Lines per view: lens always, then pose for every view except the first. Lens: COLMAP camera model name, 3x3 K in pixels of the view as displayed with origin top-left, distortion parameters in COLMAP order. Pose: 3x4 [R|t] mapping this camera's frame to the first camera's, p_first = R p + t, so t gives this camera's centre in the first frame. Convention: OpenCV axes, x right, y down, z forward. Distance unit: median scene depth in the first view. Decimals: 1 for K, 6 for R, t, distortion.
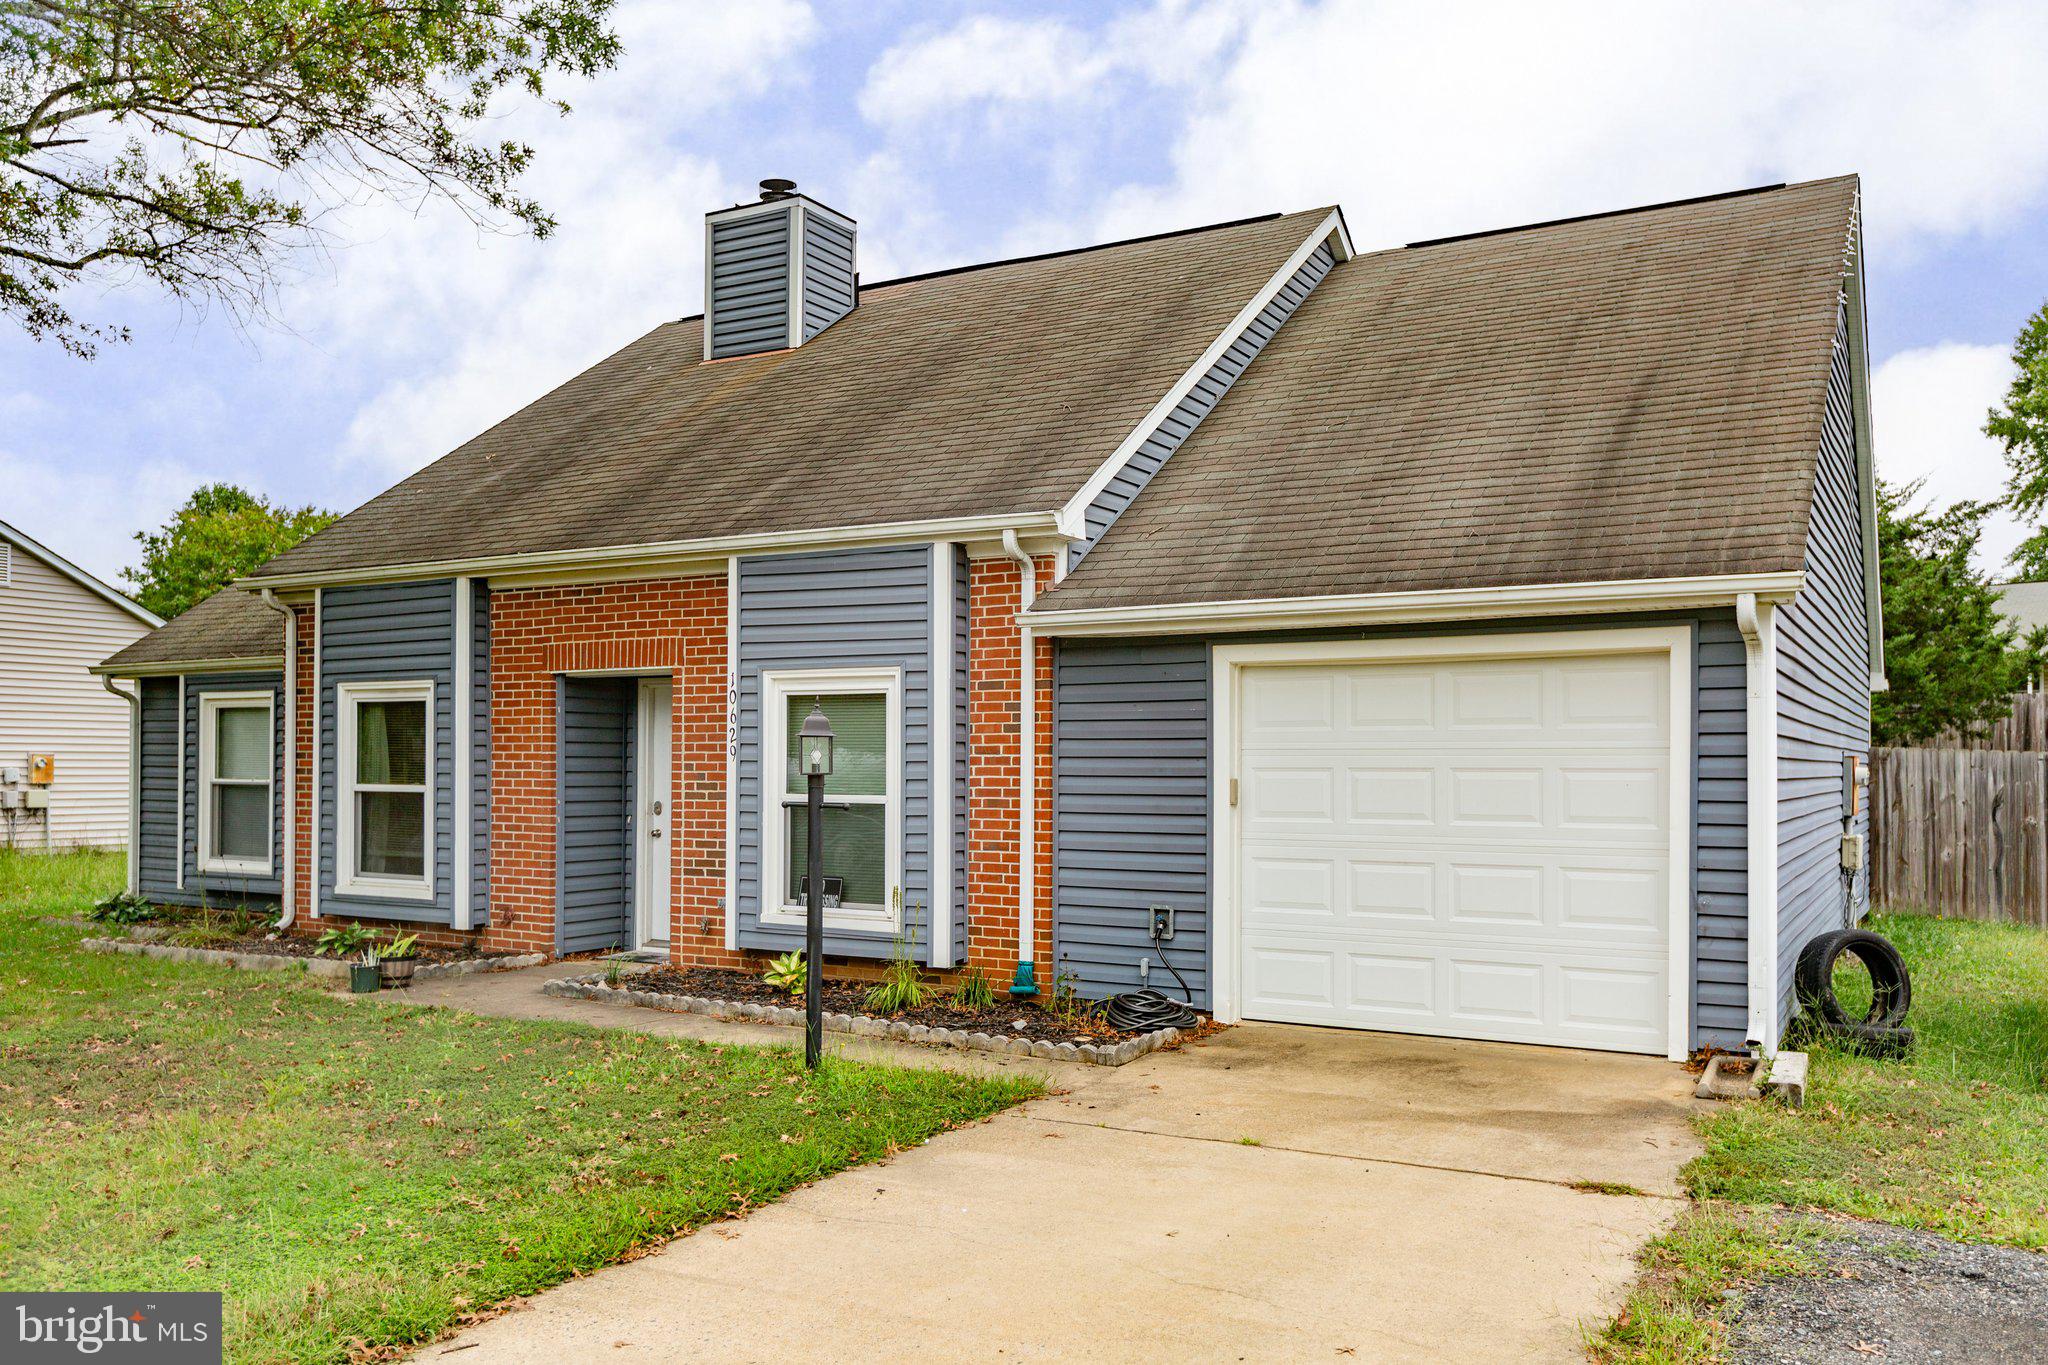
lens RADIAL K [[1609.6, 0, 1034.7], [0, 1609.6, 755.2], [0, 0, 1]] dist [0.020052, -0.003452]
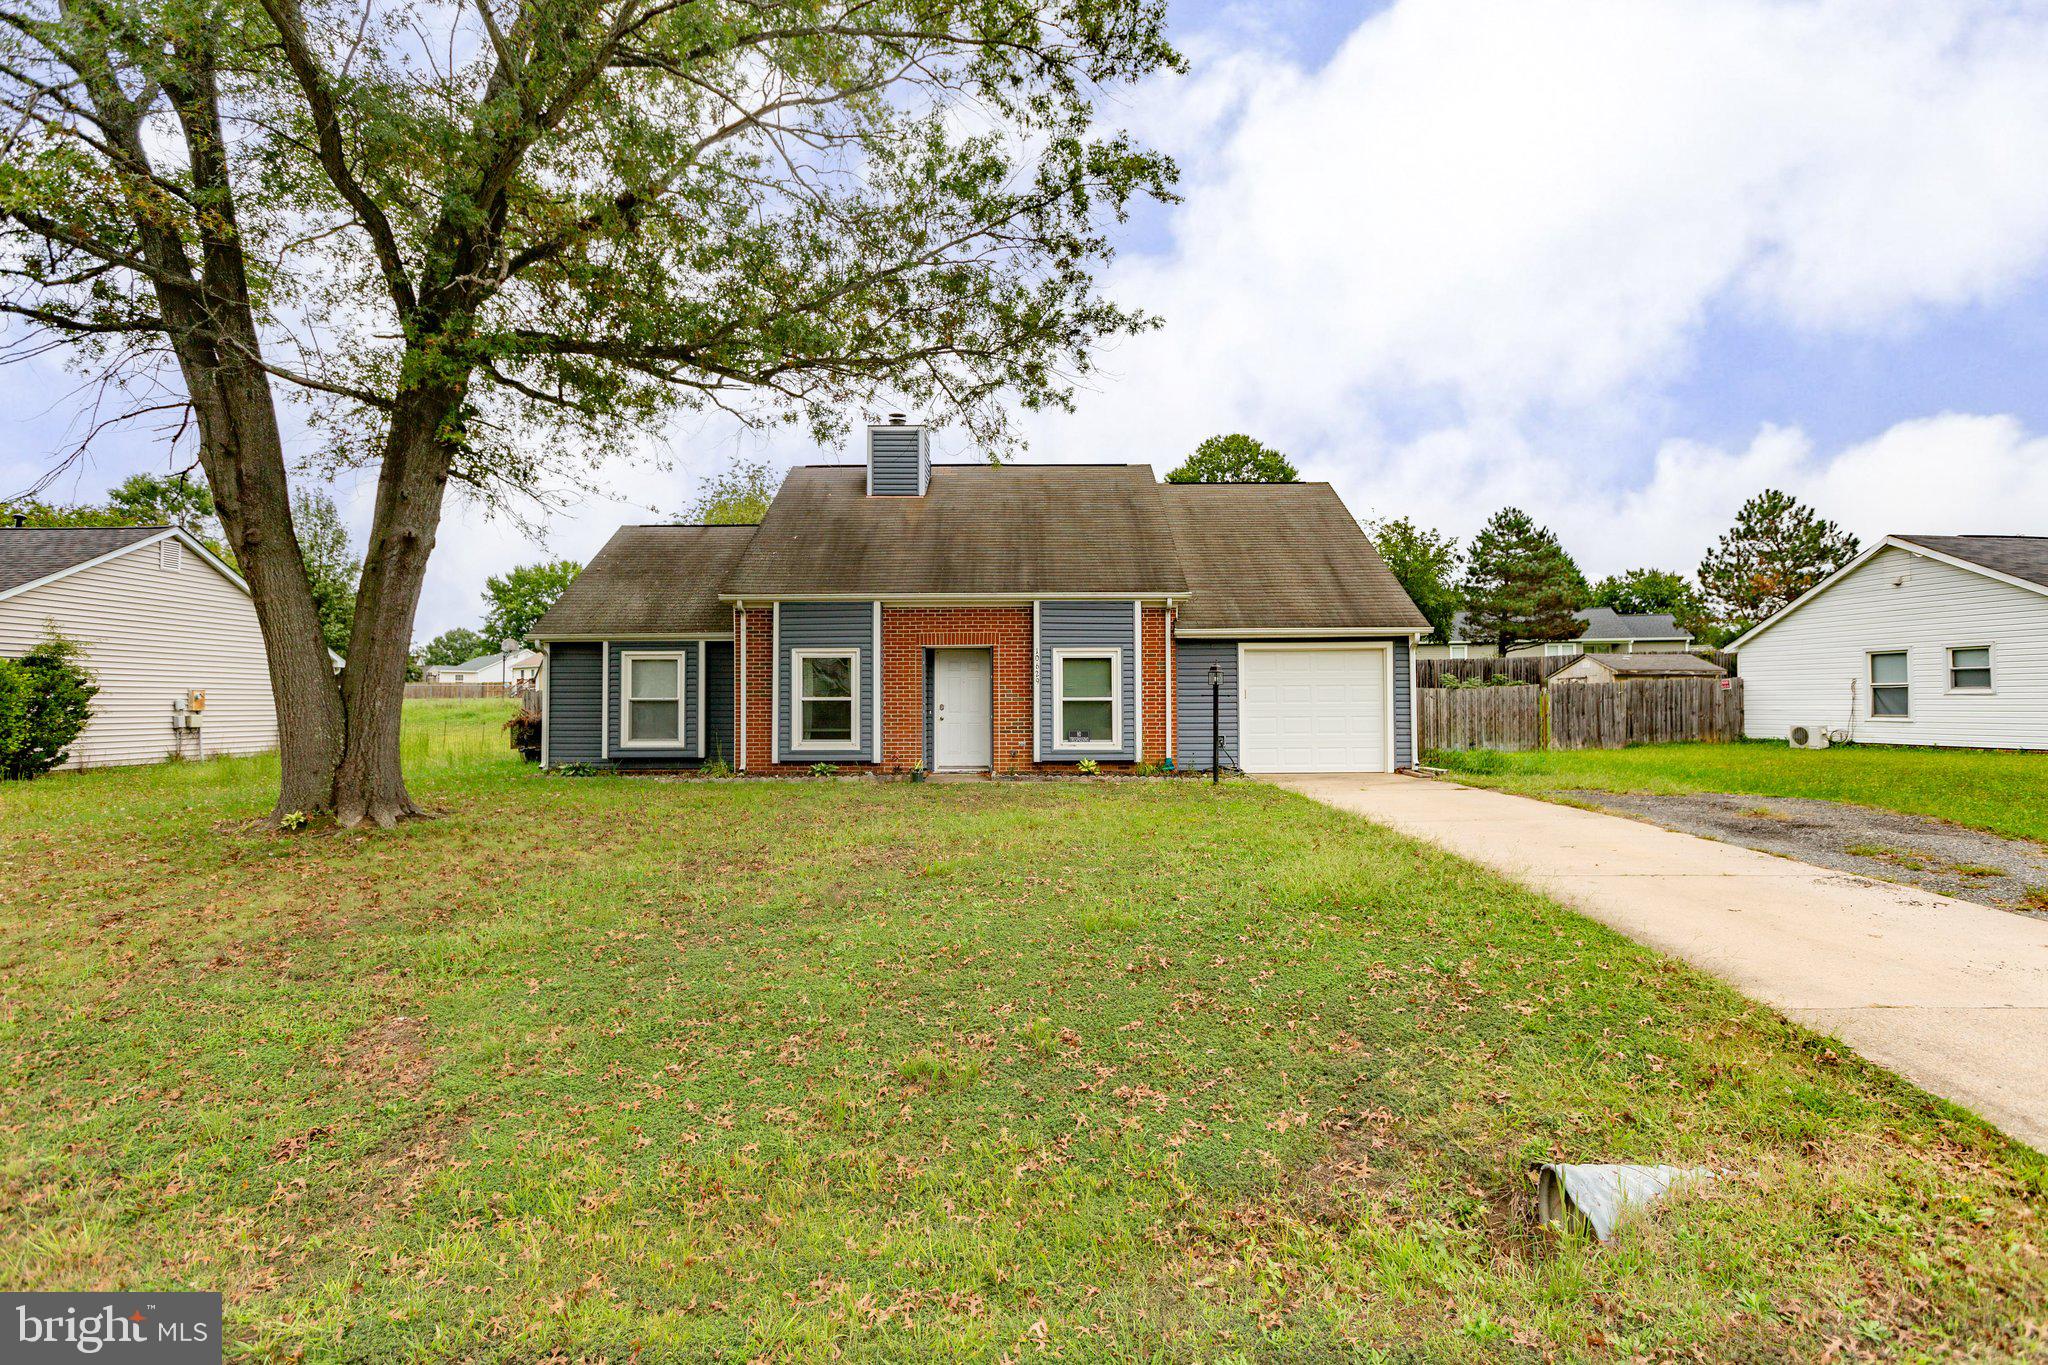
lens RADIAL K [[1026.9, 0, 1024.0], [0, 1026.9, 682.5], [0, 0, 1]] dist [-0.000998, 0.000343]
pose [[0.868769, 0.002771, 0.495209, -0.860604], [0.005616, 0.999865, -0.015447, 0.021879], [-0.495185, 0.016201, 0.868636, -0.304278]]
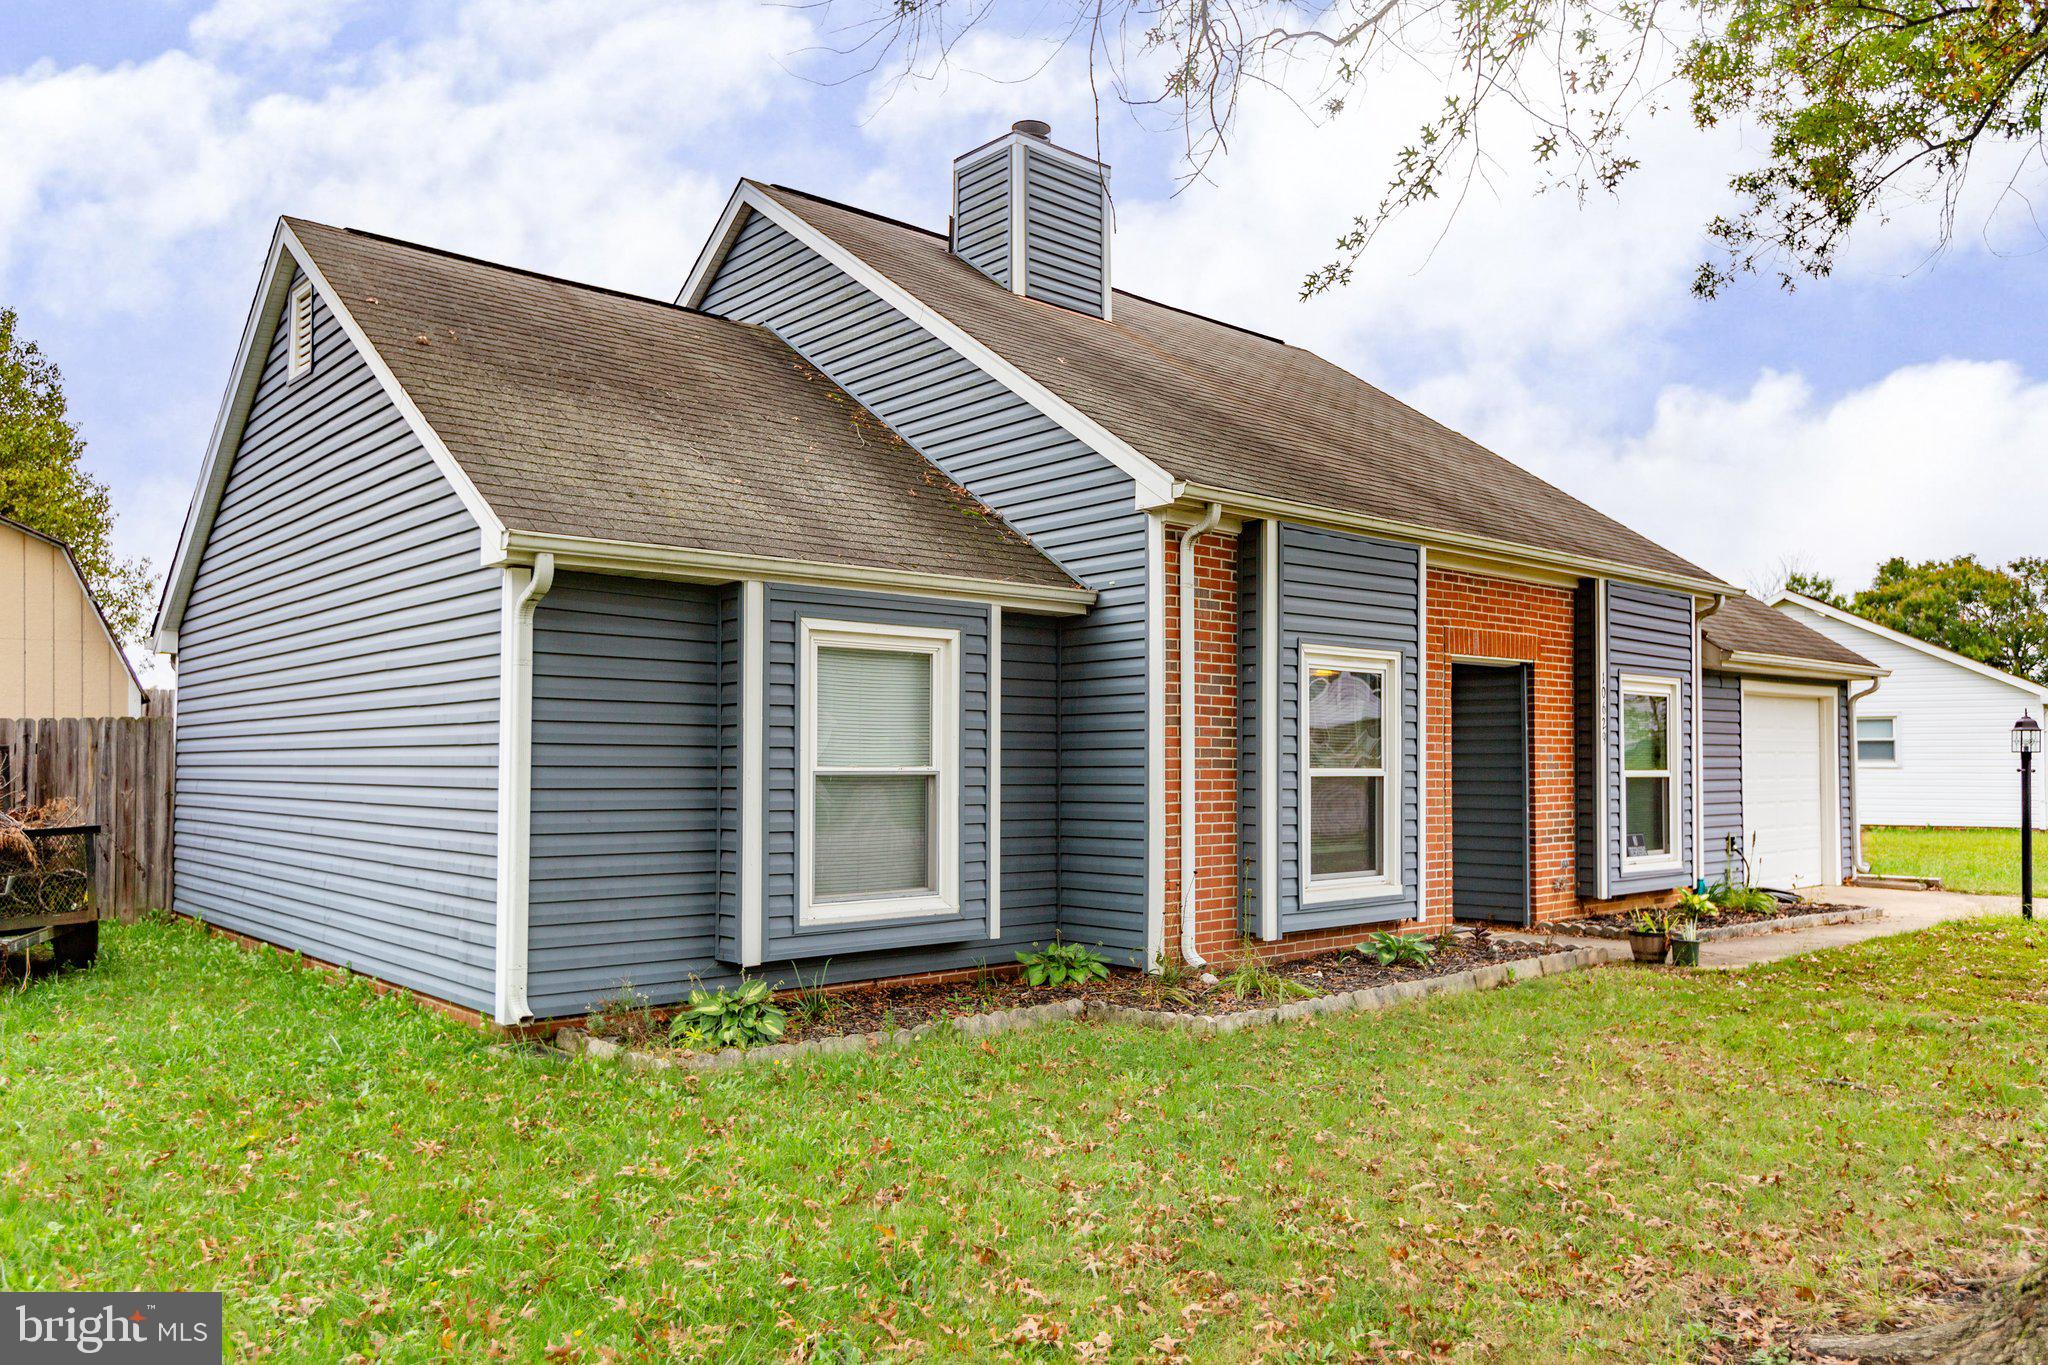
lens RADIAL K [[1471.0, 0, 1023.4], [0, 1471.0, 730.0], [0, 0, 1]] dist [0.002617, -0.029828]
pose [[0.320330, 0.019045, 0.947115, -1.219836], [-0.003465, 0.999815, -0.018933, 0.013599], [-0.947300, 0.002783, 0.320337, 0.932243]]
